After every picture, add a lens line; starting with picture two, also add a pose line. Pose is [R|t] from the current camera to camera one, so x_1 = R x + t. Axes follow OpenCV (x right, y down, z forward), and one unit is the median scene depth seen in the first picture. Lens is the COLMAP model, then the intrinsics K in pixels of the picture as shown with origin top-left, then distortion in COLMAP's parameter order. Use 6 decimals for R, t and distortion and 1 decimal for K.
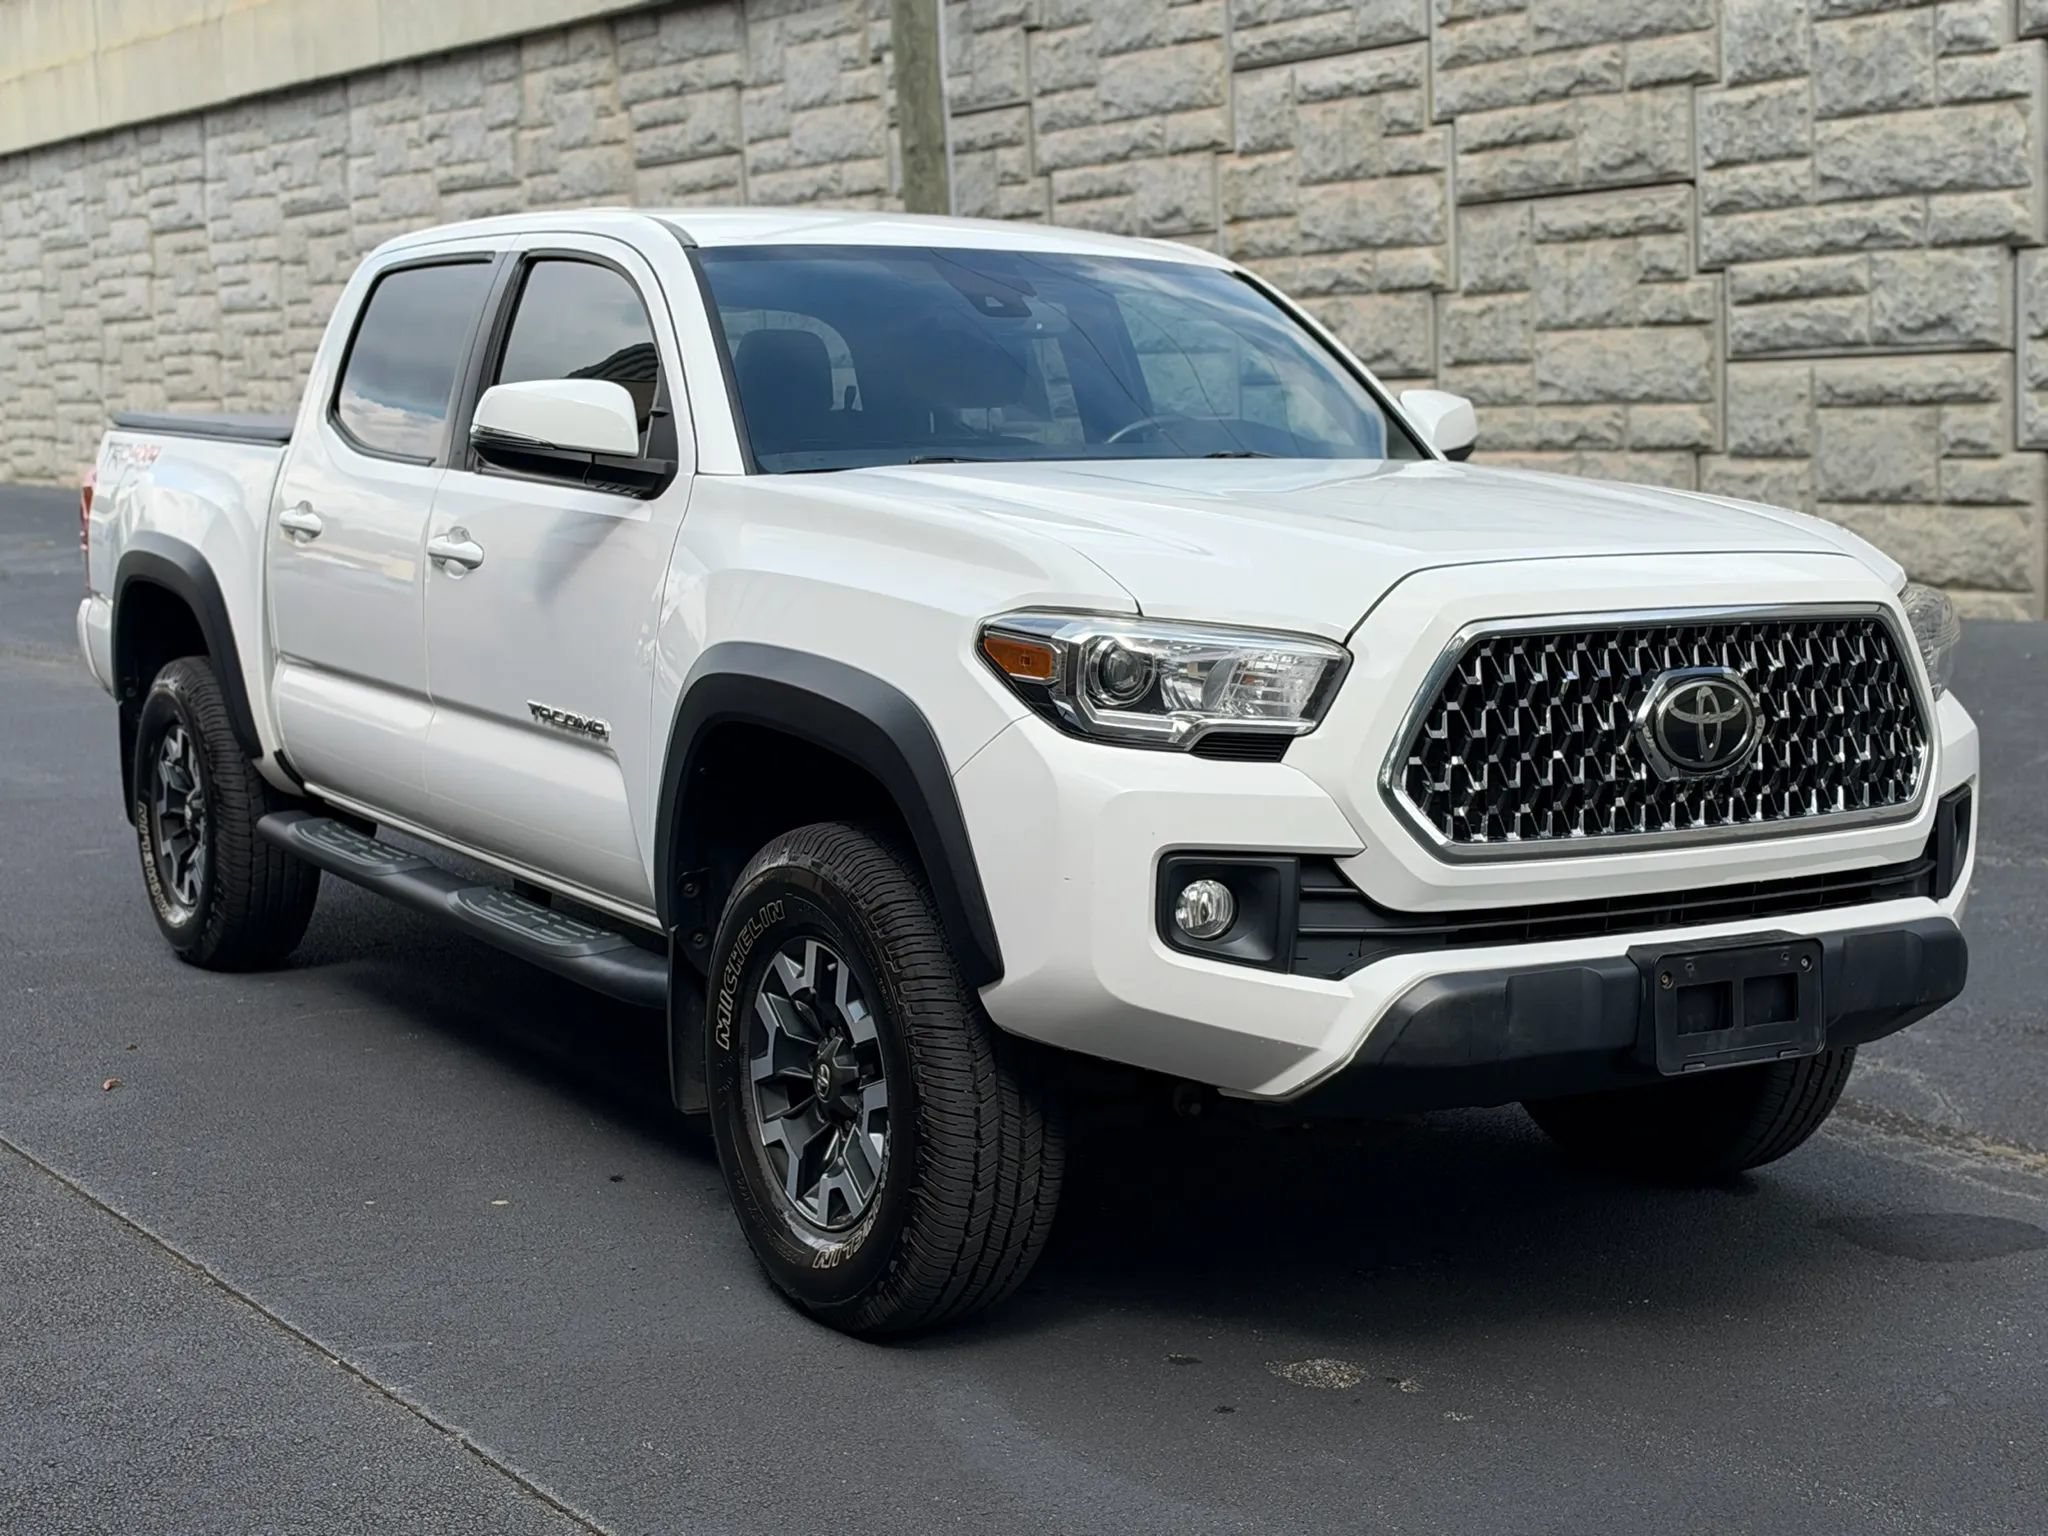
lens RADIAL K [[2787.3, 0, 1024.0], [0, 2787.3, 768.0], [0, 0, 1]] dist [0.290604, -0.843876]
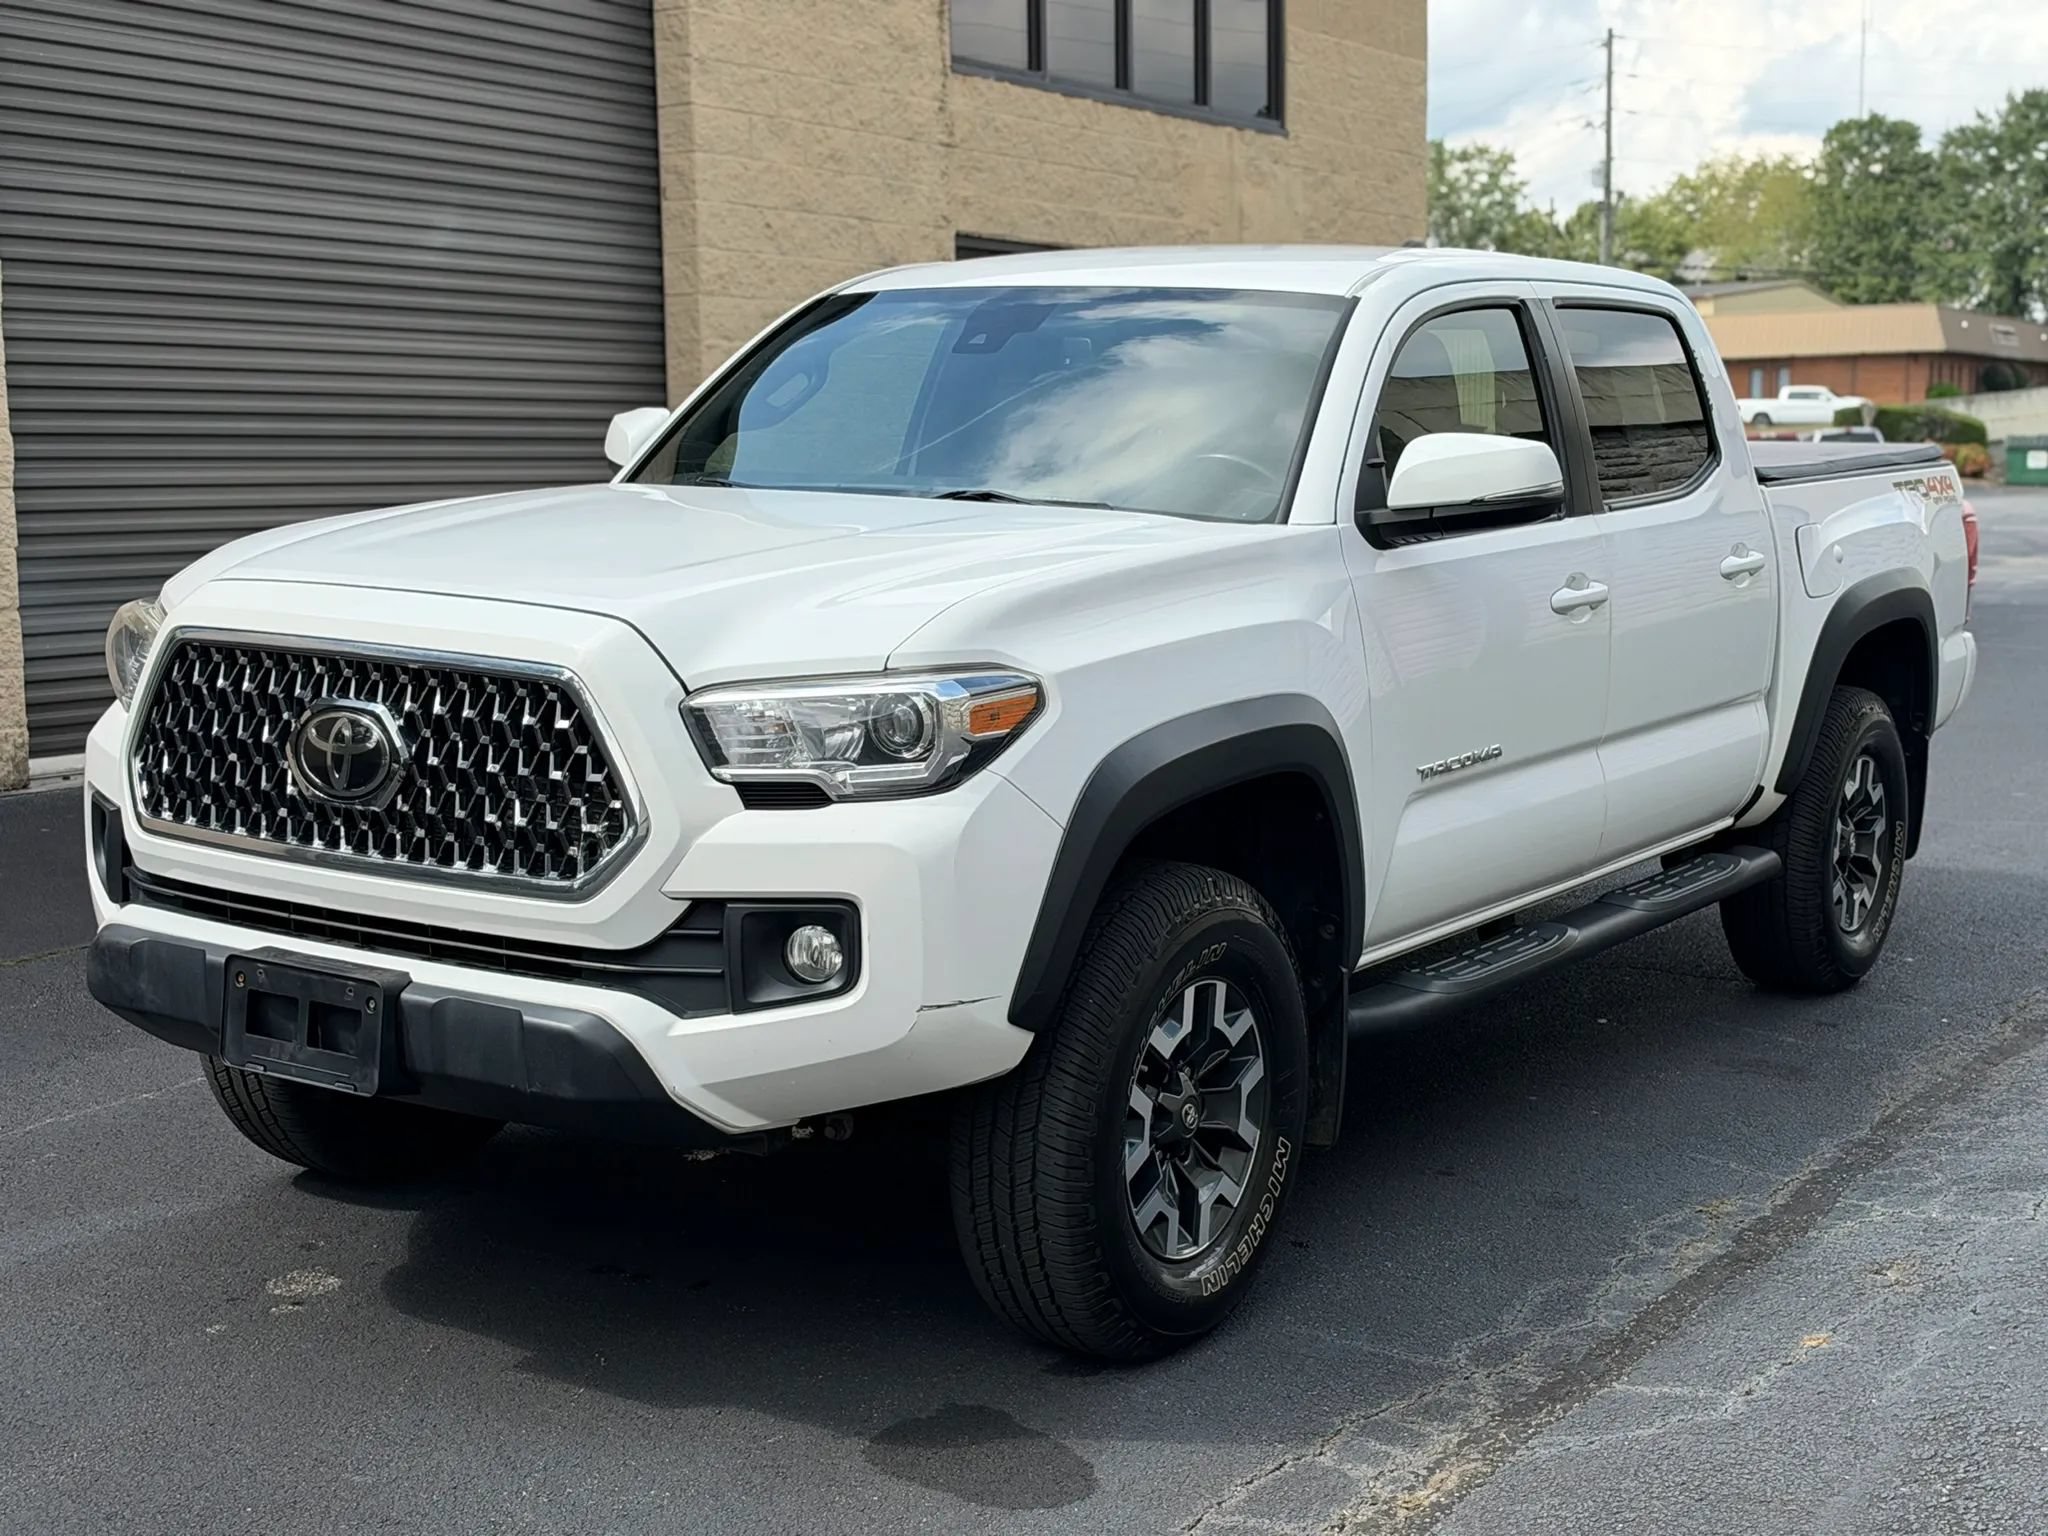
lens RADIAL K [[2787.3, 0, 1024.0], [0, 2787.3, 768.0], [0, 0, 1]] dist [0.290604, -0.843876]
pose [[0.413266, 0.130190, -0.901256, 0.394630], [-0.132829, 0.987759, 0.081778, -0.039581], [0.900870, 0.085917, 0.425501, 0.242807]]
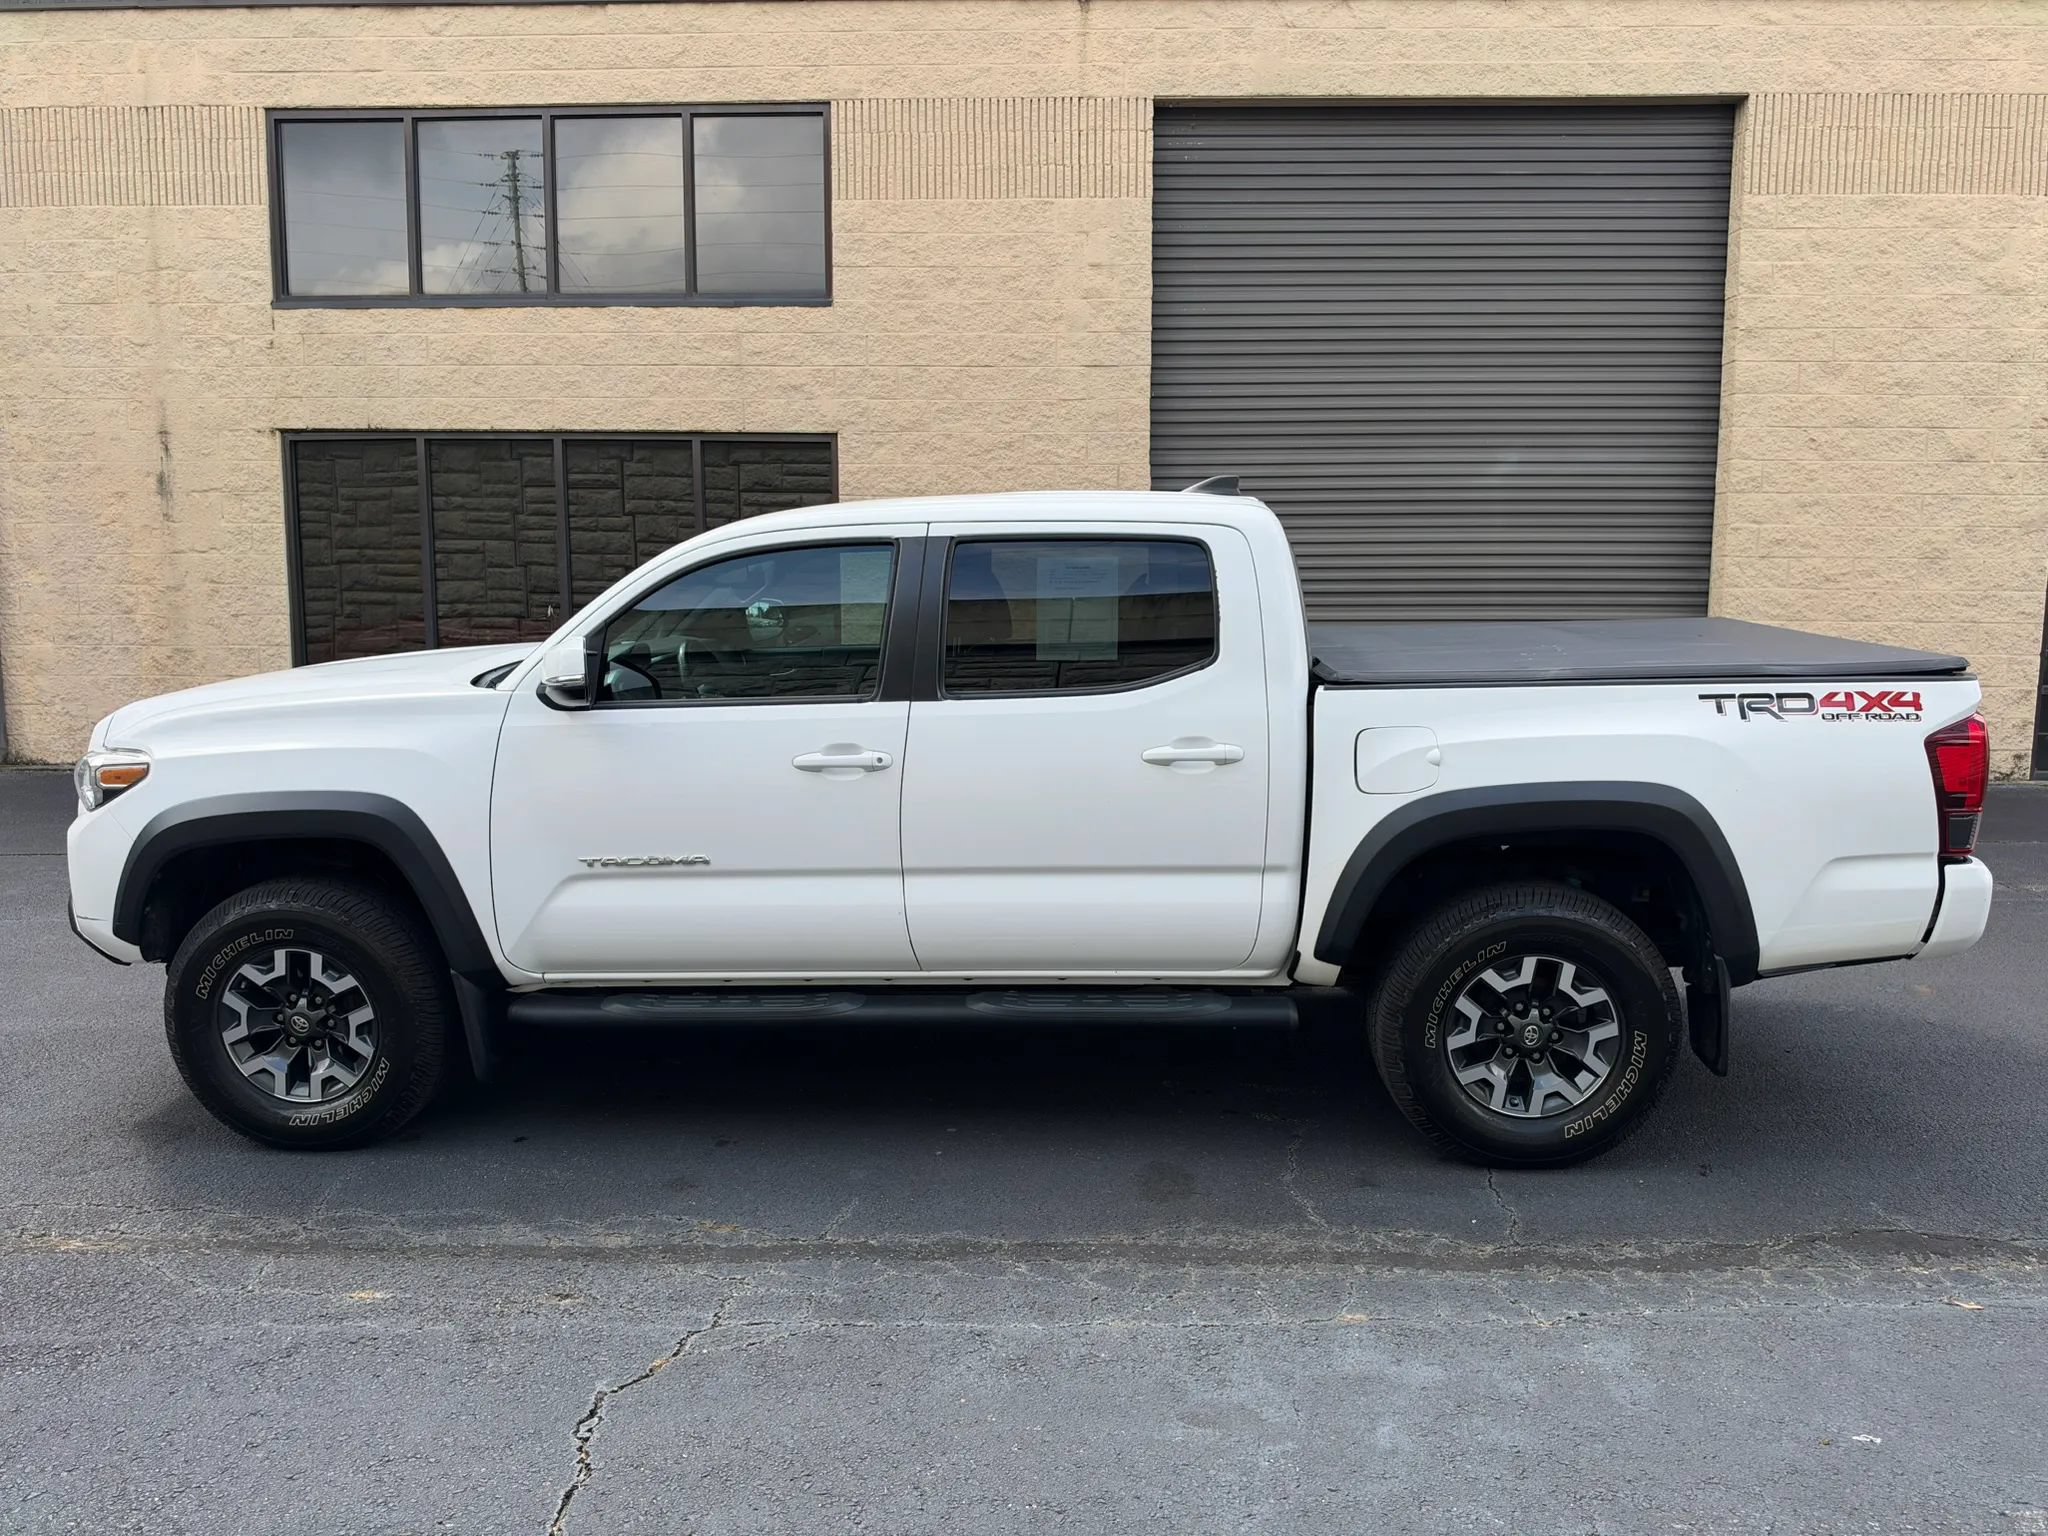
lens RADIAL K [[1495.4, 0, 1019.5], [0, 1495.4, 772.2], [0, 0, 1]] dist [-0.002914, -0.004983]
pose [[-0.572975, 0.138564, -0.807774, 0.260561], [-0.101241, 0.966089, 0.237534, -0.115491], [0.813296, 0.217881, -0.539517, 0.698049]]
